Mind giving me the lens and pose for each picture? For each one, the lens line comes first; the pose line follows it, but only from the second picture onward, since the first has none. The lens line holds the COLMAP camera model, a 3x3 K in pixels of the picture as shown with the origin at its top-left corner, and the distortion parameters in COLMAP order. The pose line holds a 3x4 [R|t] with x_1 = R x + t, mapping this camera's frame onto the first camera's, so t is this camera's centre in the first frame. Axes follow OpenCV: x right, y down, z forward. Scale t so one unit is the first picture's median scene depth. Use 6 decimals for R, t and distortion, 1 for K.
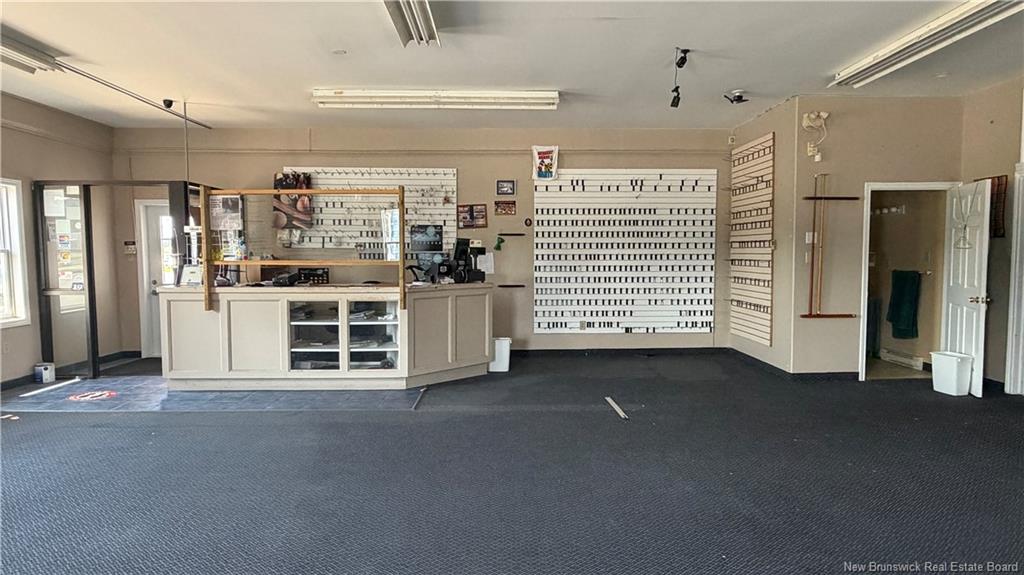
lens RADIAL K [[595.0, 0, 511.6], [0, 595.0, 288.7], [0, 0, 1]] dist [-0.000409, 0.000611]
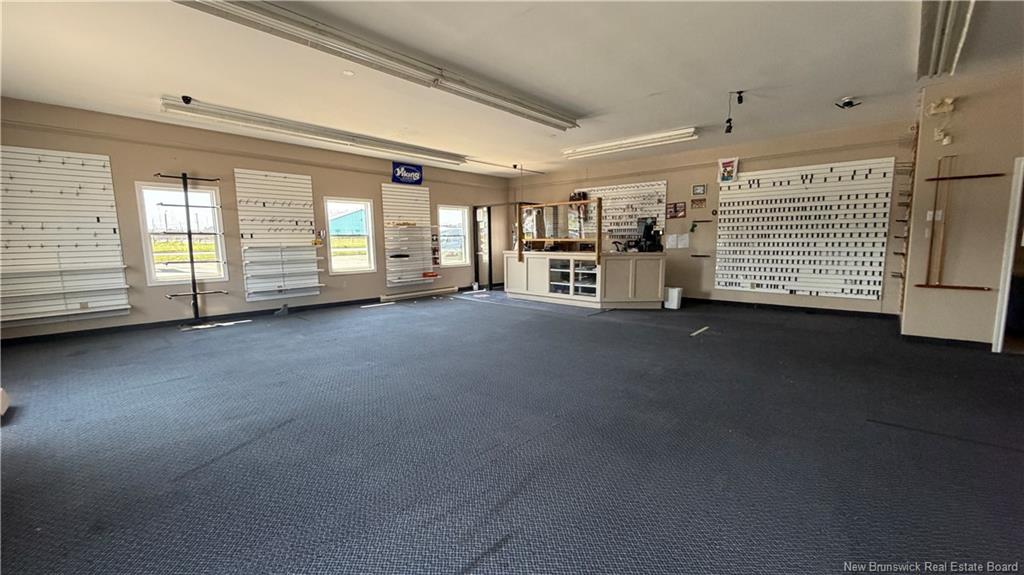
lens RADIAL K [[409.1, 0, 508.4], [0, 409.1, 287.7], [0, 0, 1]] dist [0.001611, -0.000283]
pose [[0.720021, 0.076790, -0.689690, 0.397301], [-0.034154, 0.996576, 0.075303, 0.015218], [0.693111, -0.030664, 0.720178, -0.087794]]
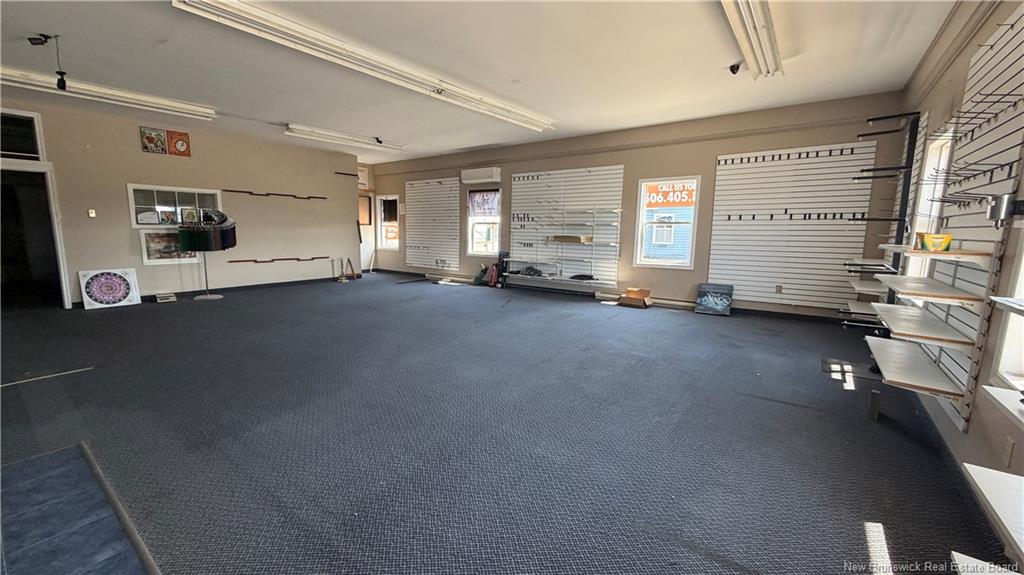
lens RADIAL K [[409.1, 0, 509.0], [0, 409.1, 288.9], [0, 0, 1]] dist [0.001611, -0.000283]
pose [[-0.784887, -0.098081, 0.611828, -0.591179], [0.028886, 0.980528, 0.194244, -0.036806], [-0.618966, 0.170133, -0.766770, 0.733197]]
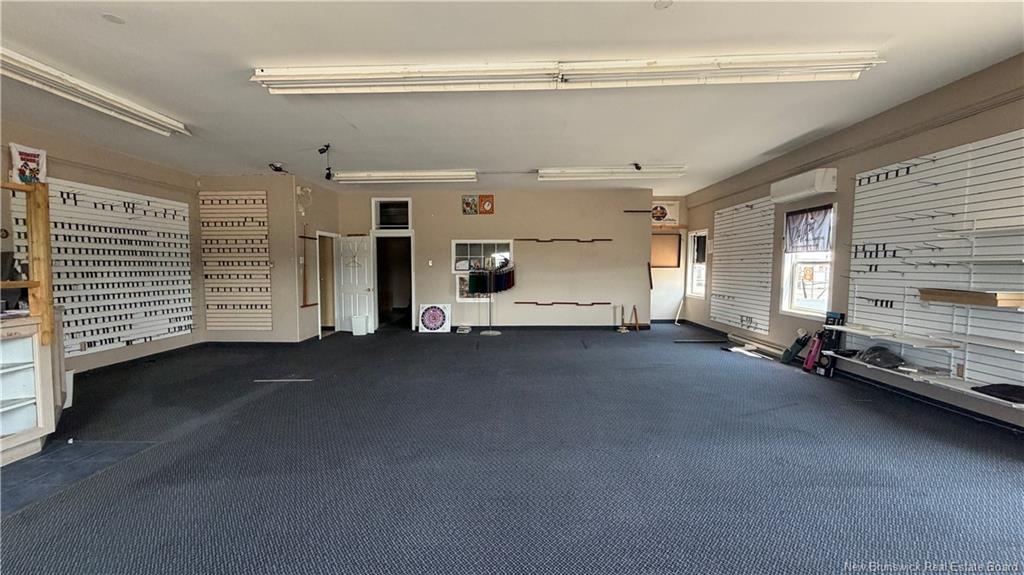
lens RADIAL K [[409.1, 0, 508.0], [0, 409.1, 288.9], [0, 0, 1]] dist [0.001611, -0.000283]
pose [[0.052450, -0.051664, 0.997286, -0.535346], [0.066105, 0.996650, 0.048154, -0.018067], [-0.996433, 0.063400, 0.055690, 0.301111]]
